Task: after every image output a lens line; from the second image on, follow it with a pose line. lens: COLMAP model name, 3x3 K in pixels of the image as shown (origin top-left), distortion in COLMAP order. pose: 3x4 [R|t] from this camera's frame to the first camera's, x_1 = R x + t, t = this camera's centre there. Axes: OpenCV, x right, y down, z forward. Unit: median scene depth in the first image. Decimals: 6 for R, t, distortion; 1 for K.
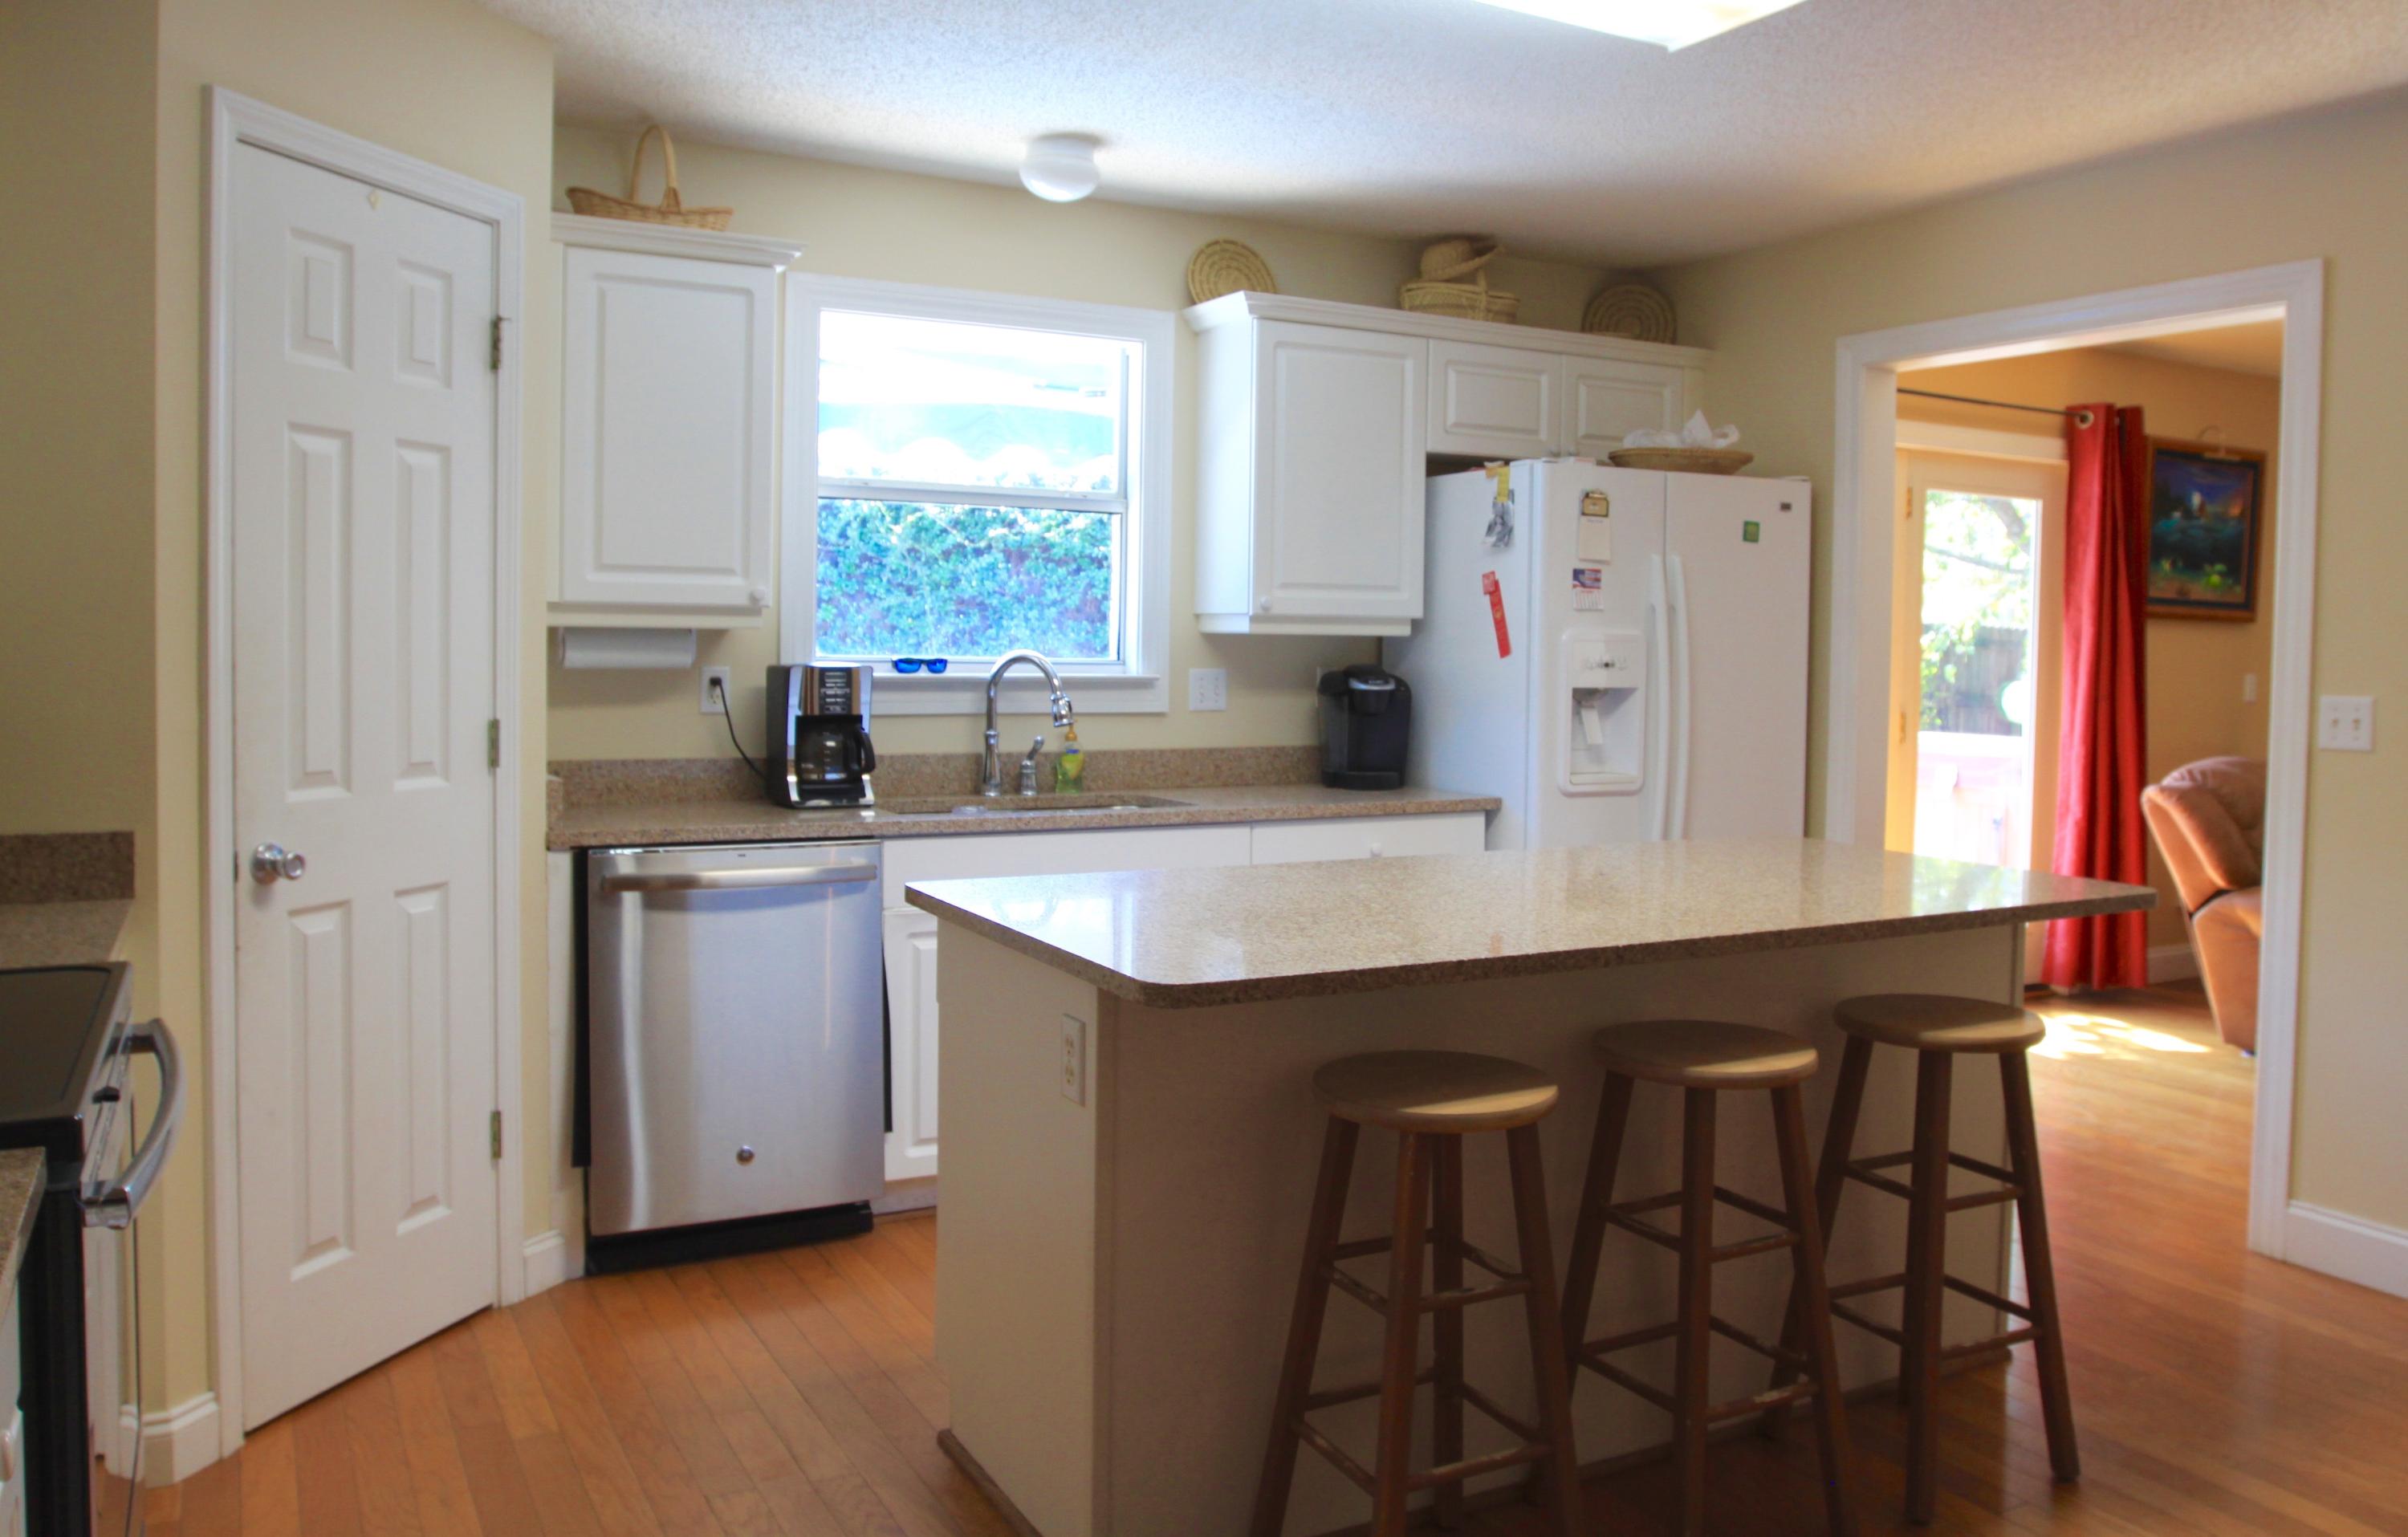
lens RADIAL K [[1879.3, 0, 1221.8], [0, 1879.3, 698.8], [0, 0, 1]] dist [0.000390, -0.001716]
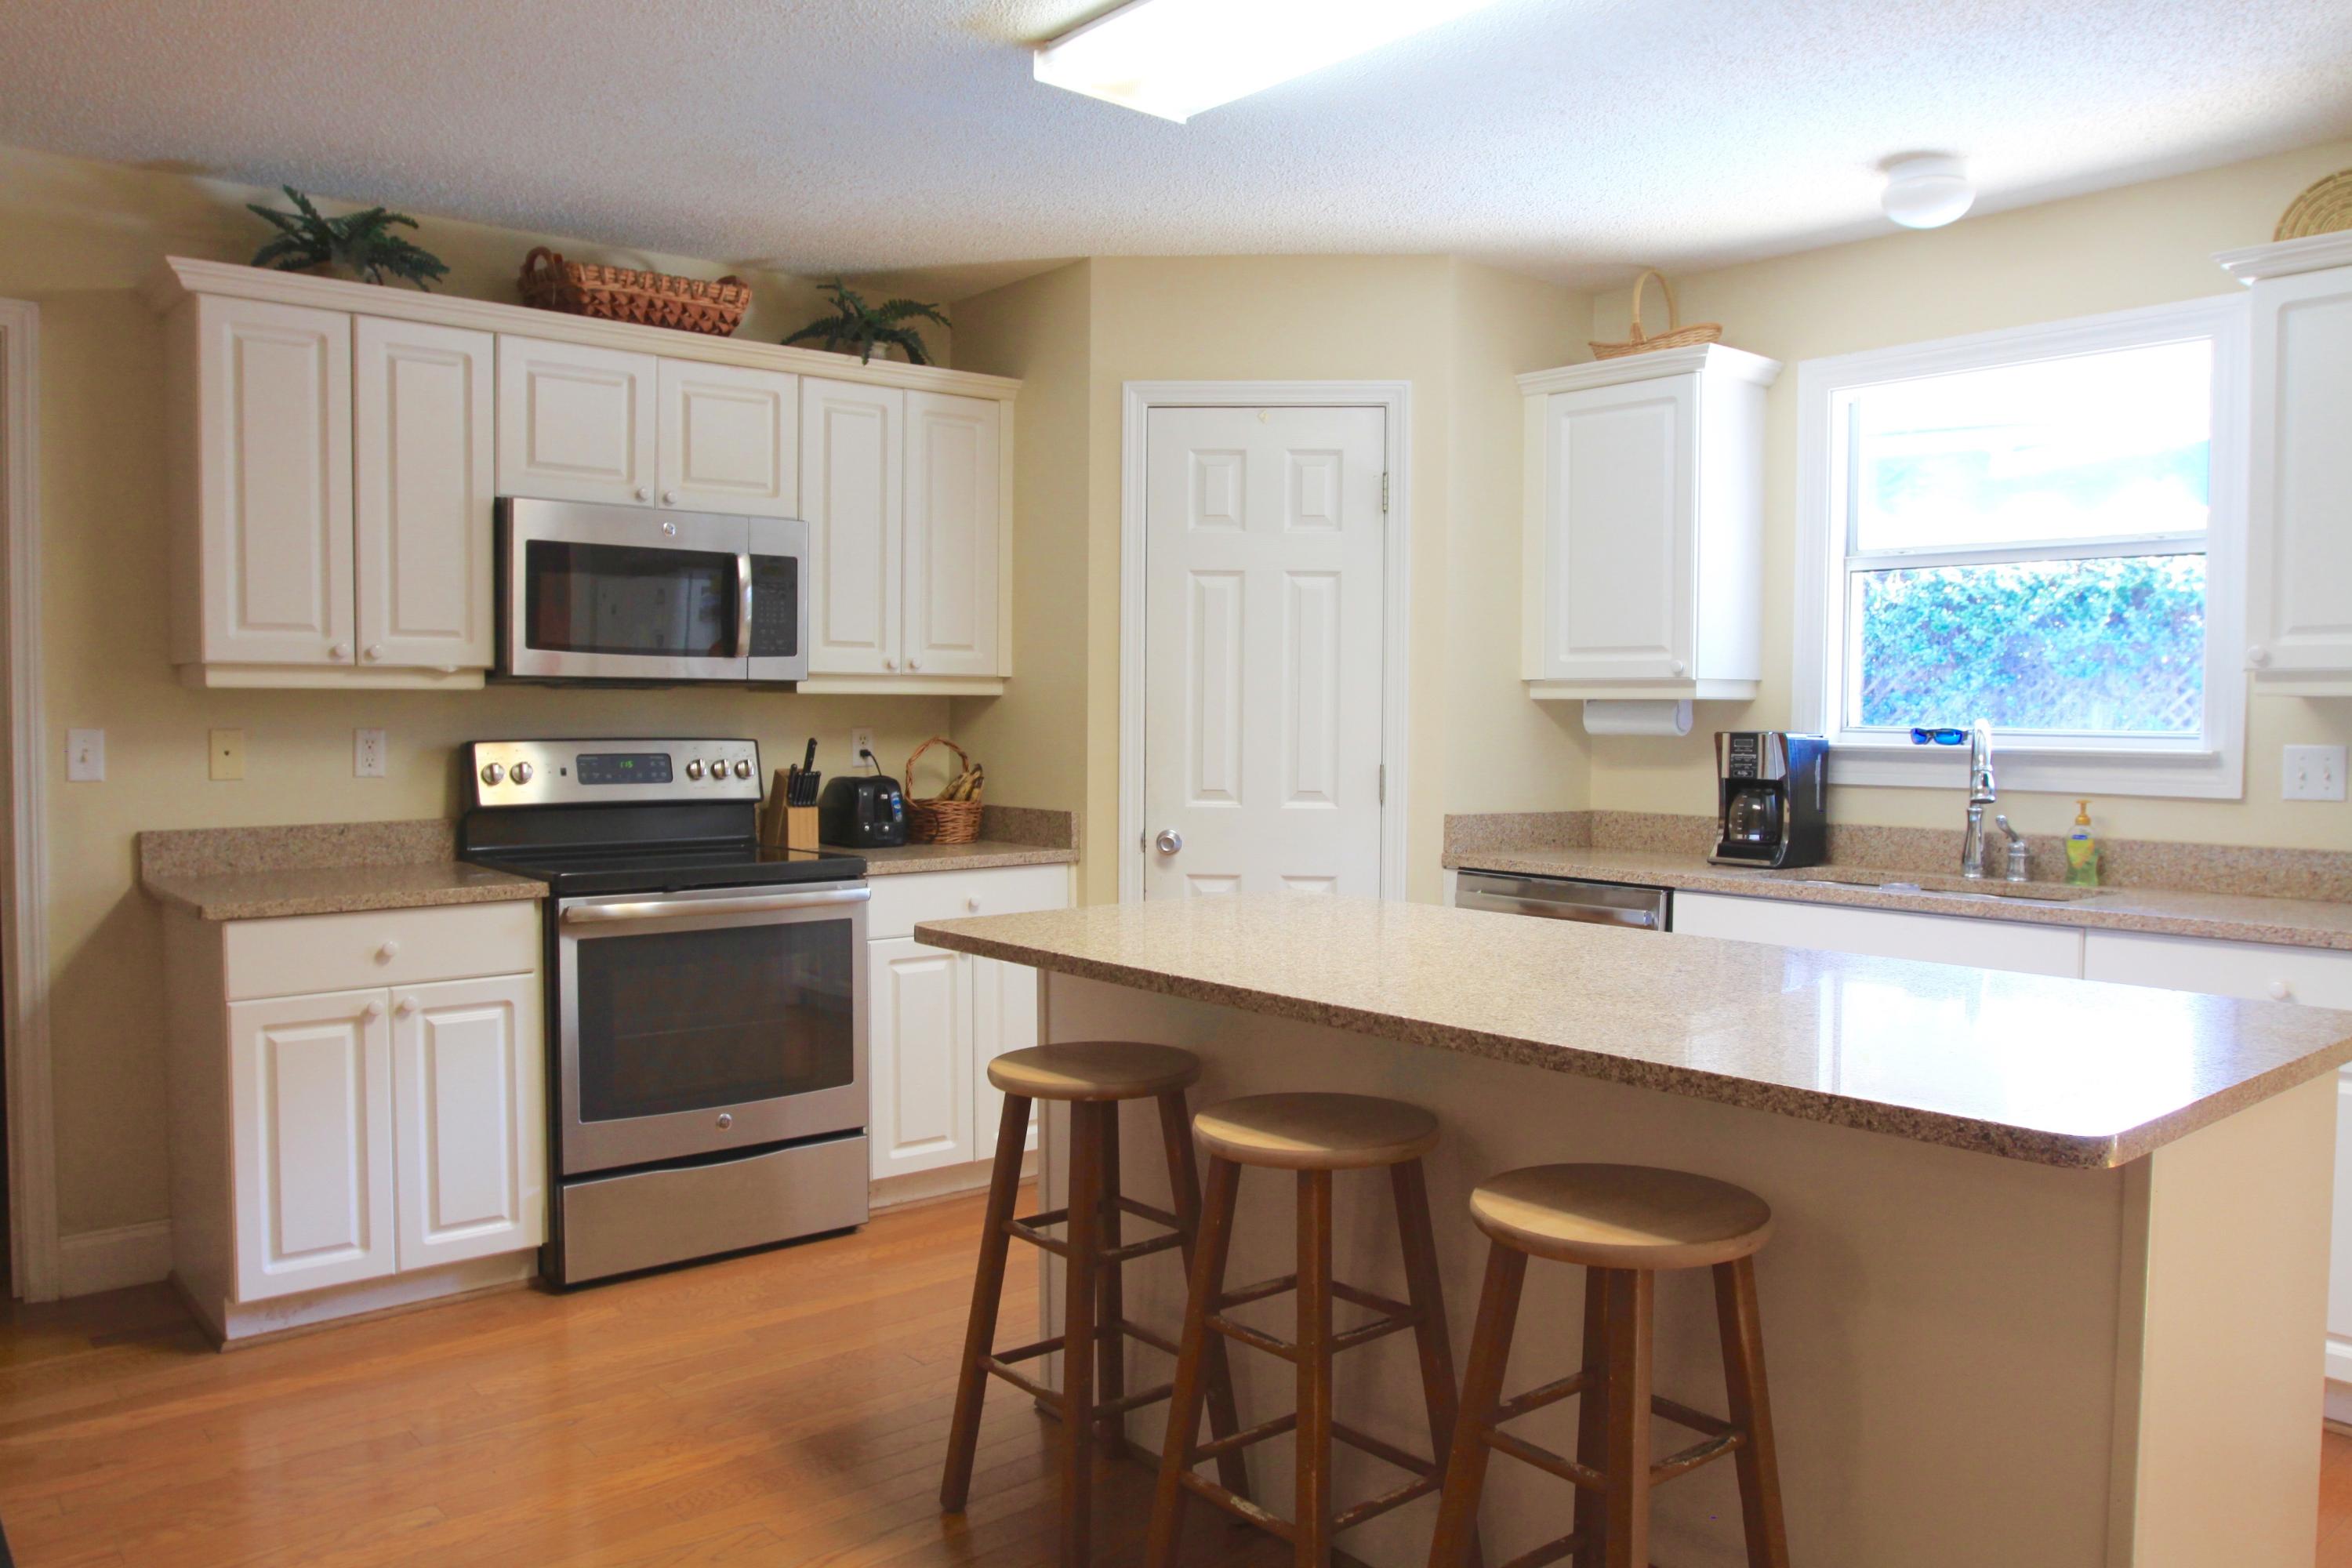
lens RADIAL K [[1721.9, 0, 1174.1], [0, 1721.9, 783.9], [0, 0, 1]] dist [-0.000009, 0.000939]
pose [[0.227495, 0.027854, -0.973381, 0.694206], [-0.039342, 0.999038, 0.019393, 0.005462], [0.972984, 0.033883, 0.228372, 0.484227]]
